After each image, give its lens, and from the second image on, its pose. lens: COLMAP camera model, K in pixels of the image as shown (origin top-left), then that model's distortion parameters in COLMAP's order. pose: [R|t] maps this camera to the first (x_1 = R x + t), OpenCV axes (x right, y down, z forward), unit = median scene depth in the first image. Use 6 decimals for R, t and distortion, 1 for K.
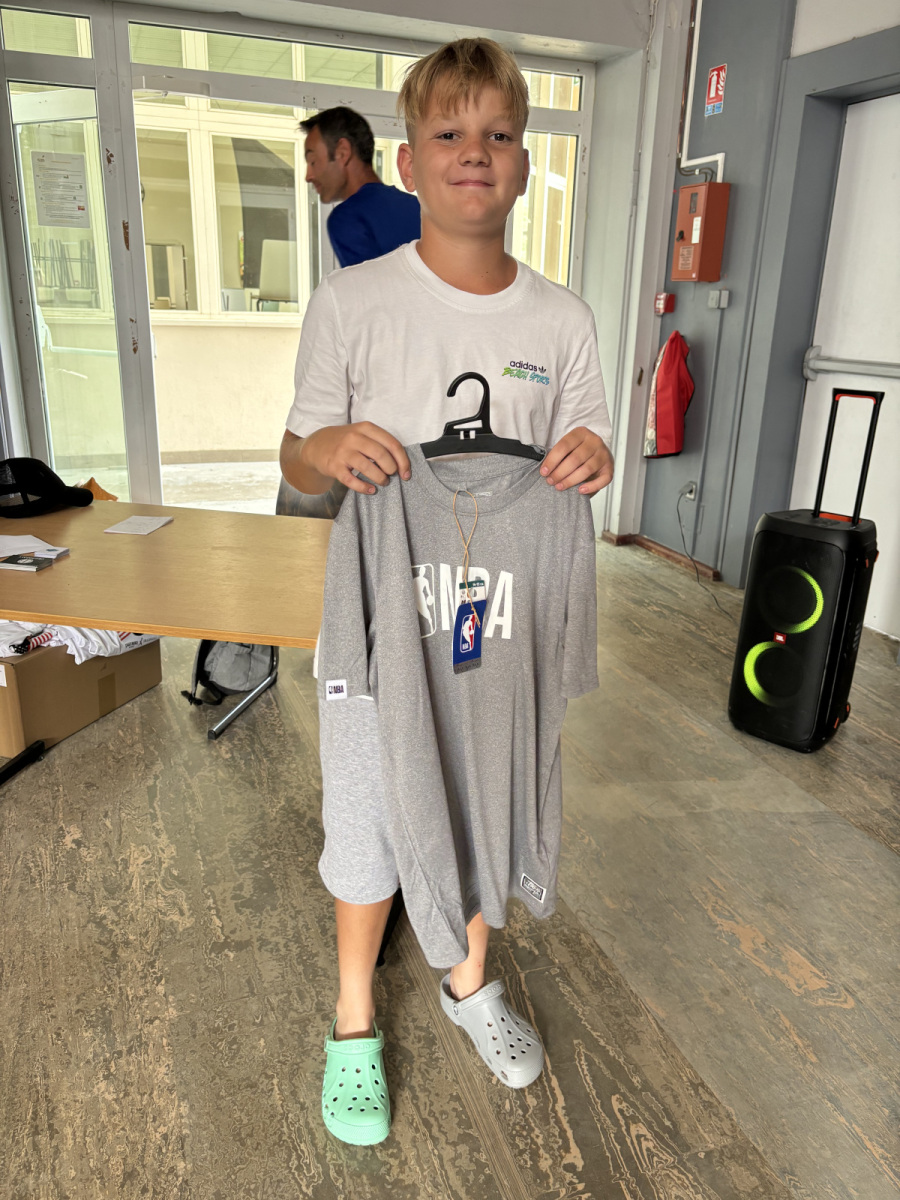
lens RADIAL K [[914.2, 0, 452.6], [0, 914.2, 601.7], [0, 0, 1]] dist [0.042936, -0.055949]
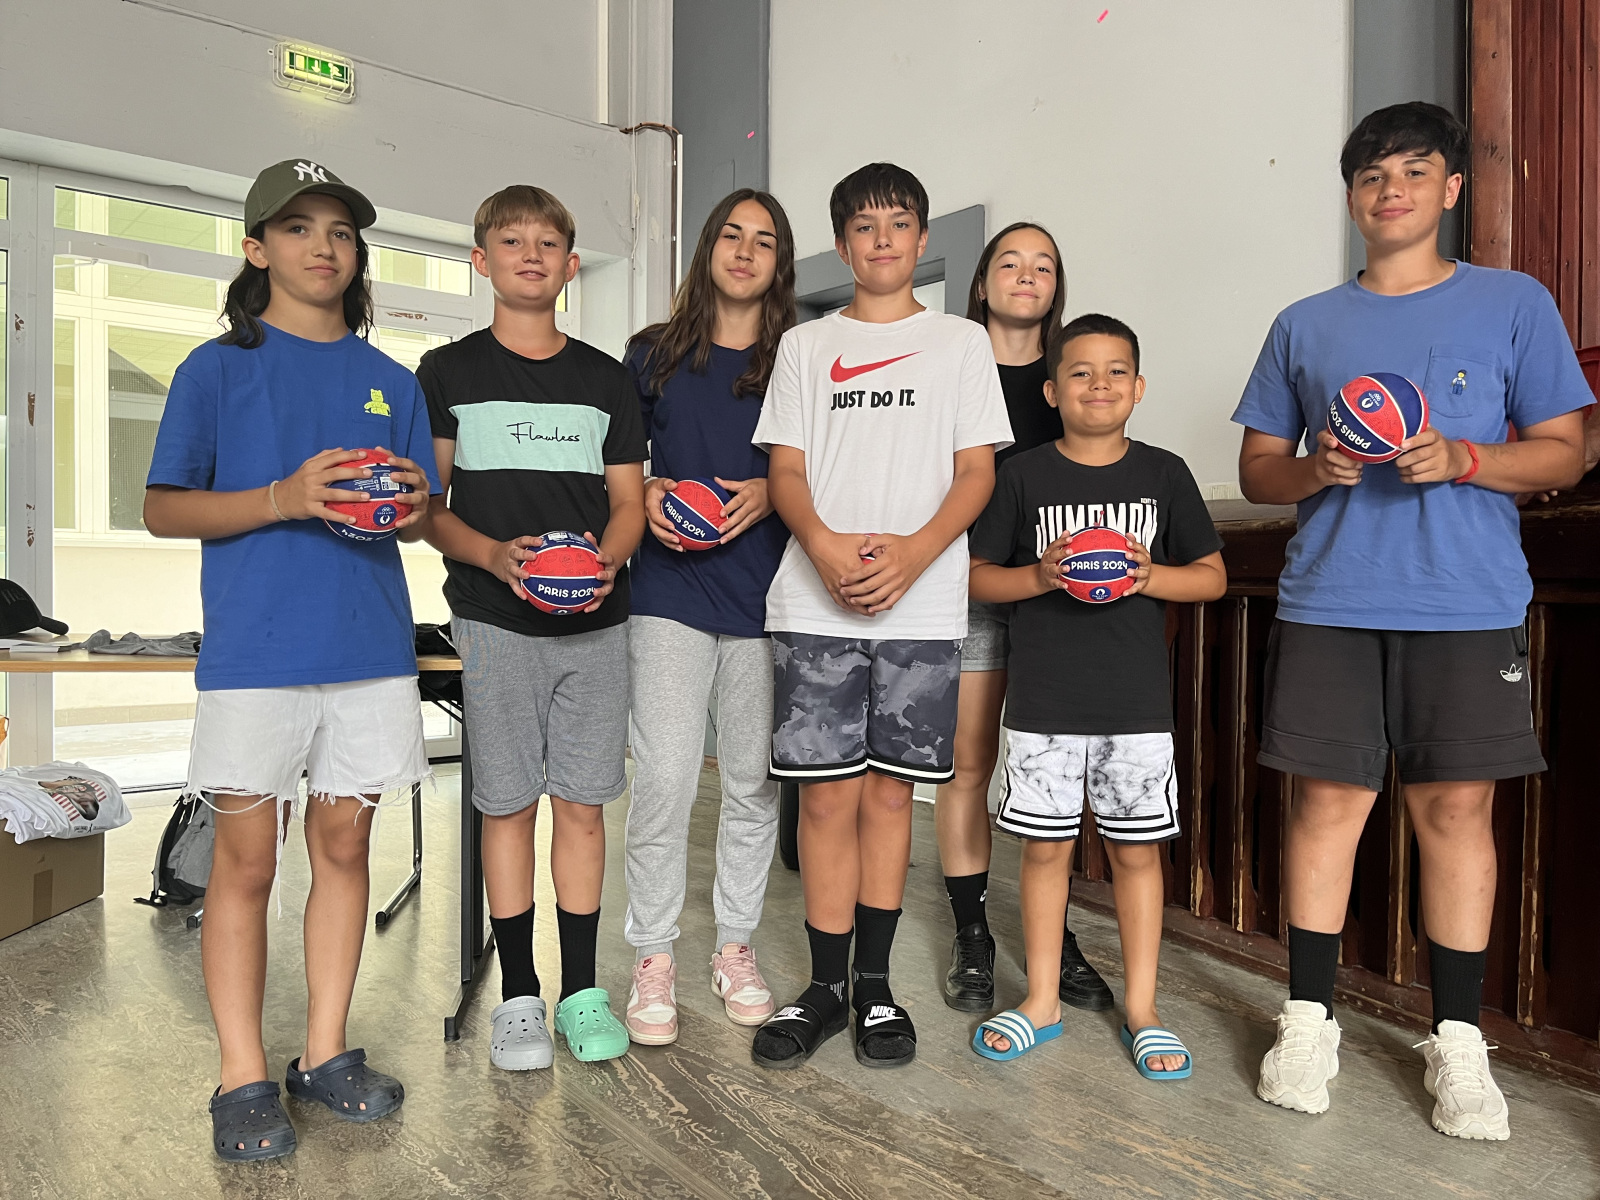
lens RADIAL K [[1218.0, 0, 803.4], [0, 1218.0, 613.6], [0, 0, 1]] dist [0.053911, -0.077049]
pose [[0.944838, -0.026657, 0.326451, -0.133762], [0.117533, 0.957897, -0.261954, 0.330003], [-0.305723, 0.285873, 0.908190, -0.368922]]
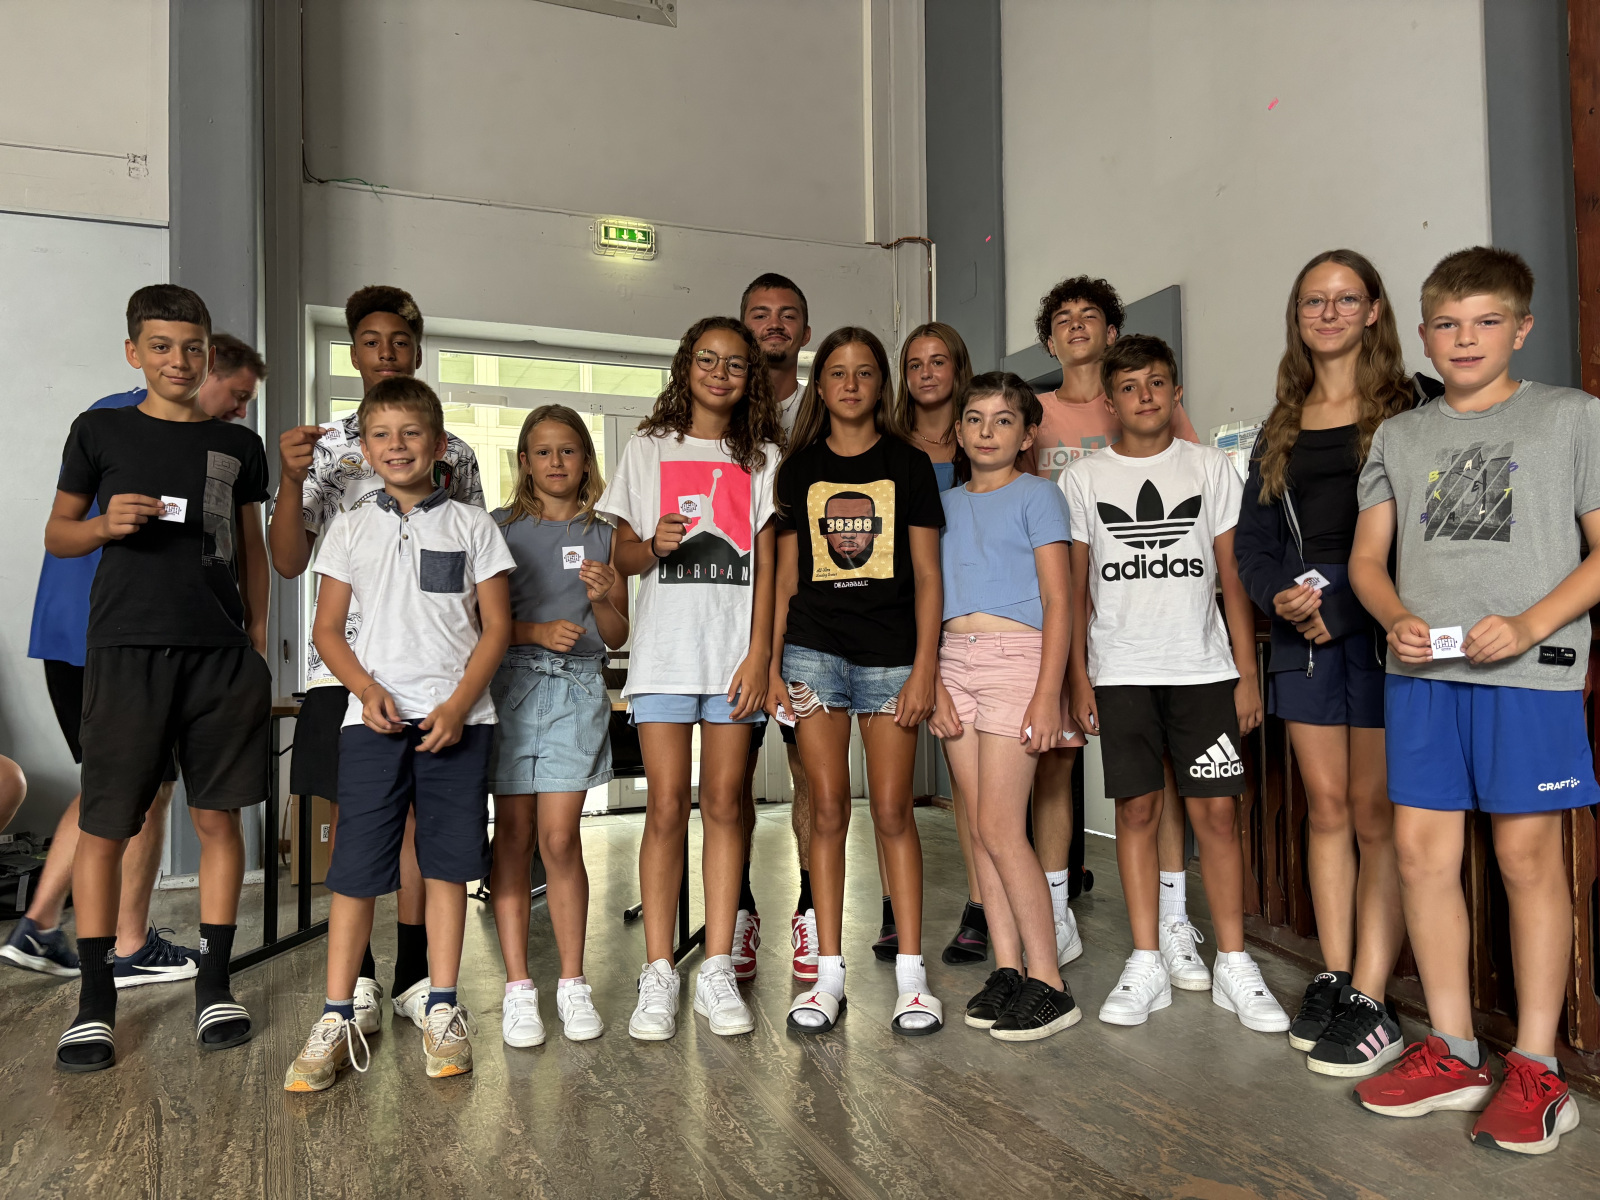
lens RADIAL K [[1218.9, 0, 791.9], [0, 1218.9, 609.1], [0, 0, 1]] dist [0.042936, -0.055949]
pose [[0.999063, -0.040531, 0.015178, 0.109269], [0.043278, 0.938666, -0.342101, 0.452396], [-0.000381, 0.342437, 0.939541, -0.687985]]
